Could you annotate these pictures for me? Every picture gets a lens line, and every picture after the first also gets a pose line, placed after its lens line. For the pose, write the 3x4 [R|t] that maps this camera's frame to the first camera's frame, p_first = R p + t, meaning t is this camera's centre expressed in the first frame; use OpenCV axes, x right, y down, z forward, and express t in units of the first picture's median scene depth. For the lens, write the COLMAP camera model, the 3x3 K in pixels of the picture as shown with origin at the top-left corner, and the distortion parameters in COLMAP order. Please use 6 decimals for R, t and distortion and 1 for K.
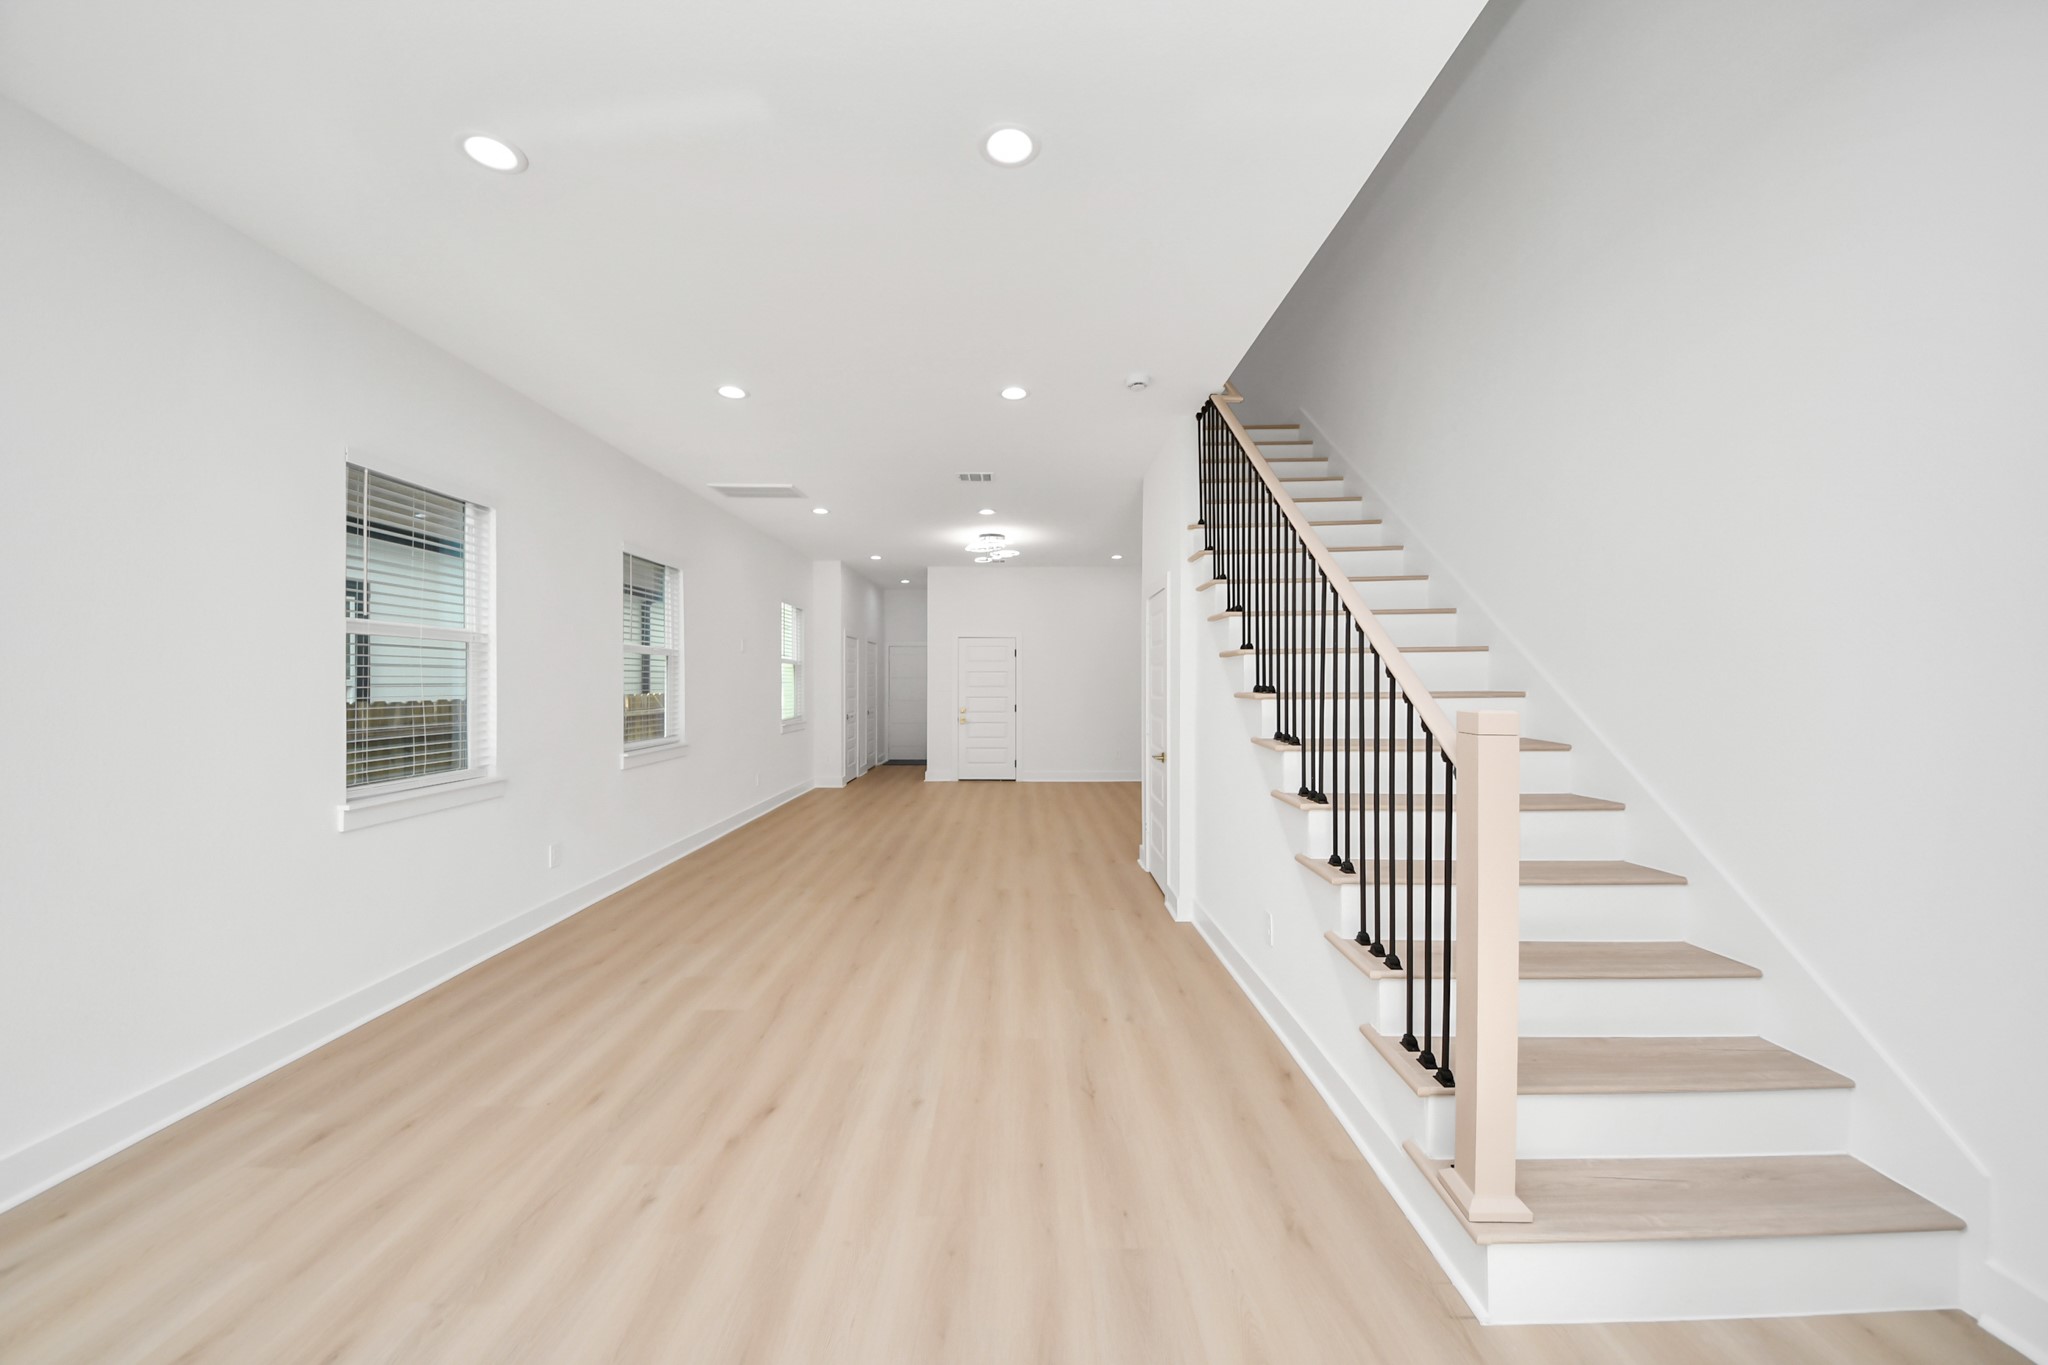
lens RADIAL K [[731.7, 0, 1028.7], [0, 731.7, 675.8], [0, 0, 1]] dist [0.000241, -0.010293]
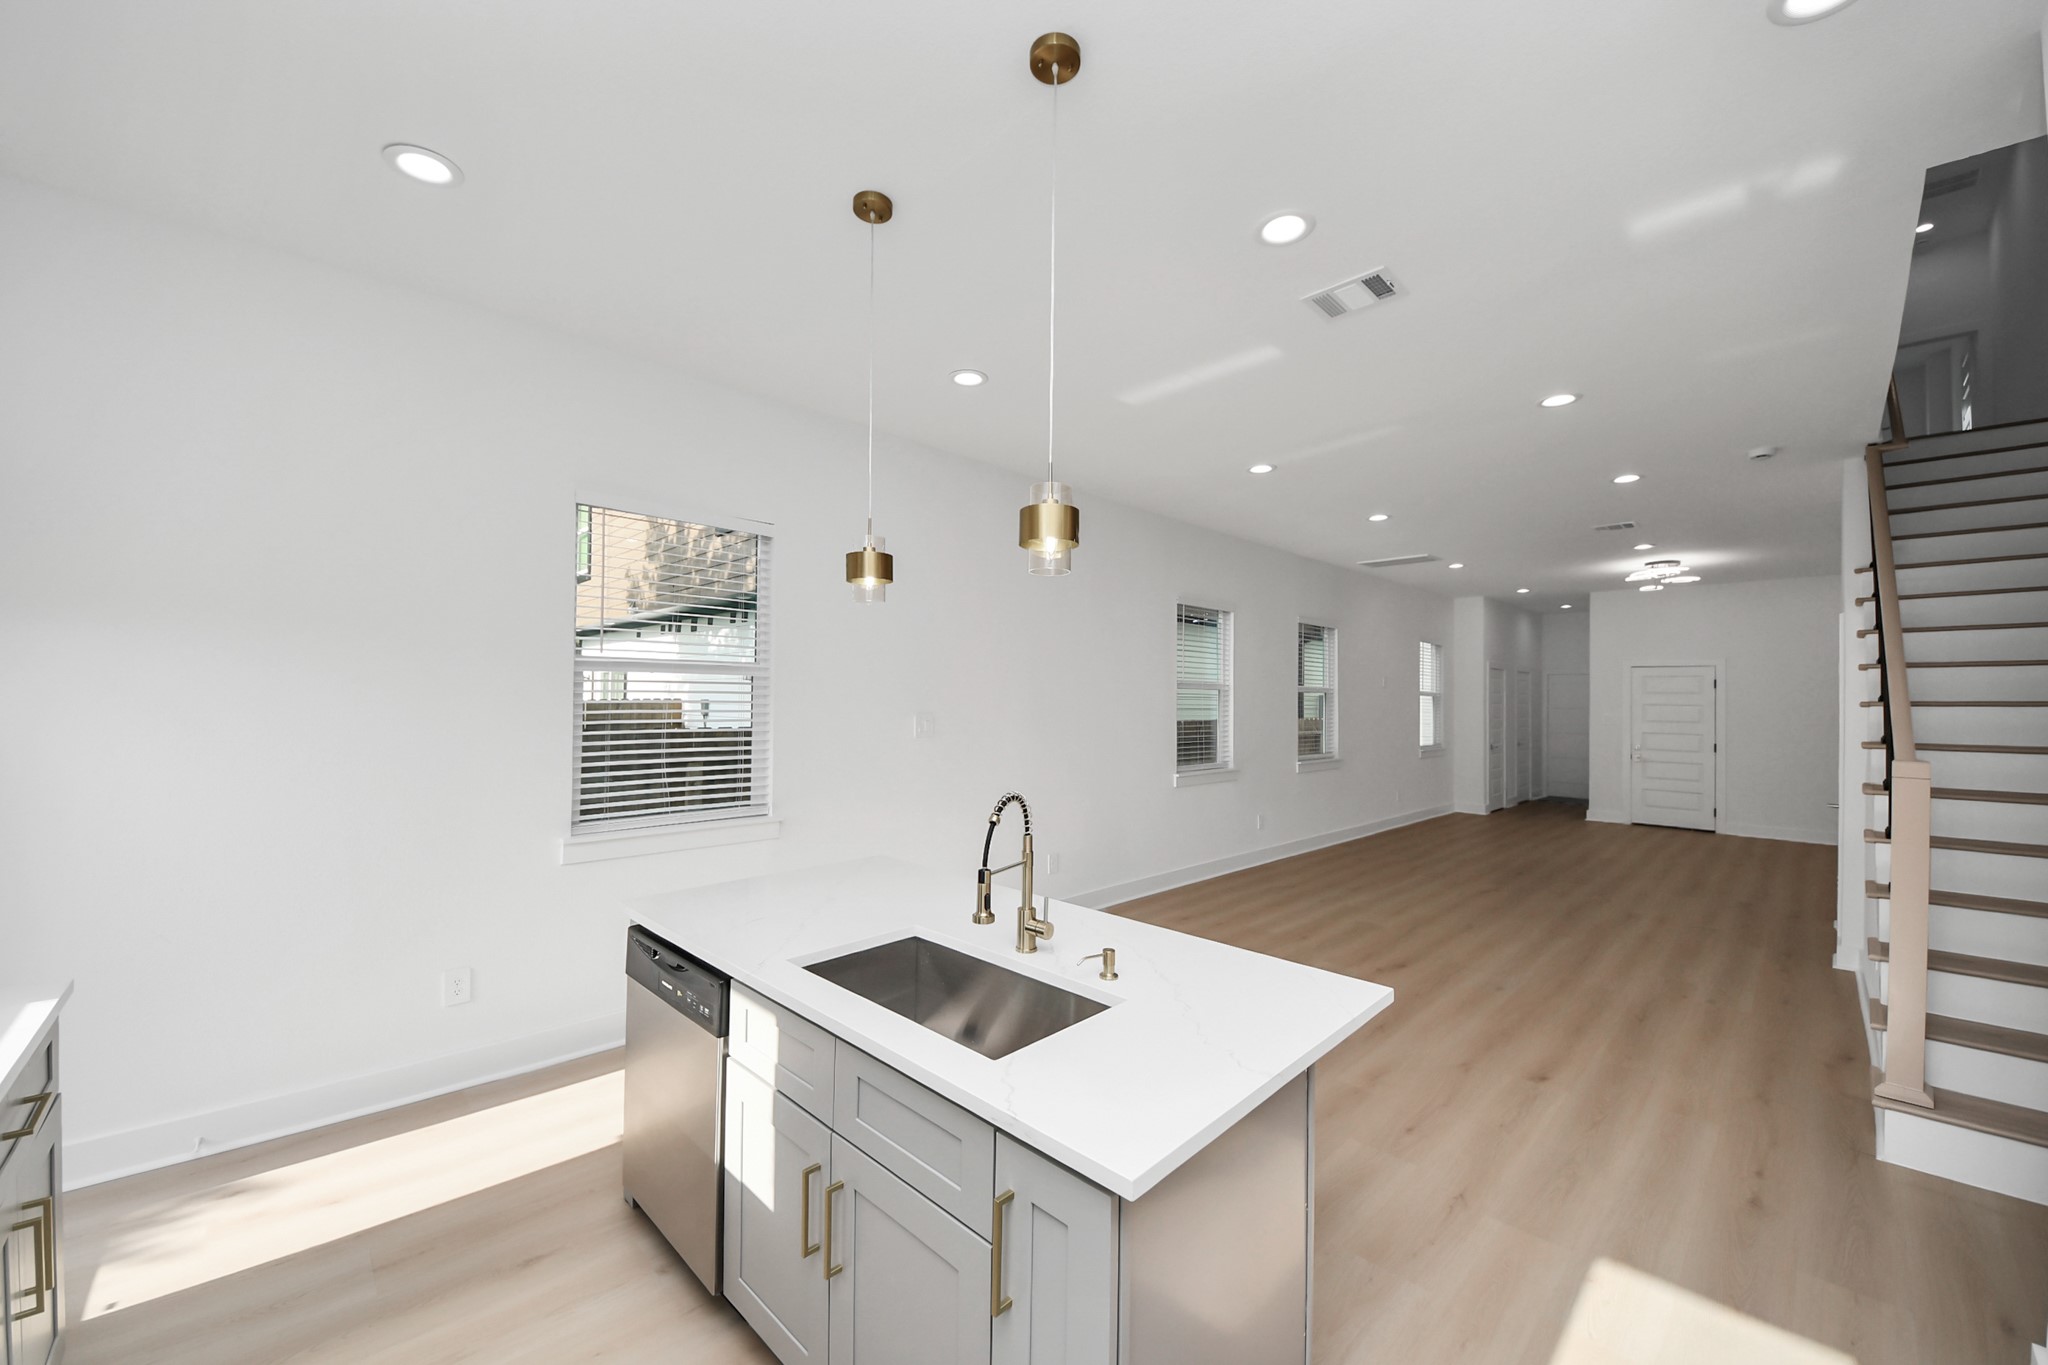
lens RADIAL K [[739.6, 0, 1001.0], [0, 739.6, 683.5], [0, 0, 1]] dist [0.012387, -0.015649]
pose [[0.661469, -0.004694, -0.749958, 0.193403], [-0.009975, 0.999837, -0.015056, -0.026325], [0.749906, 0.017440, 0.661314, -0.508534]]
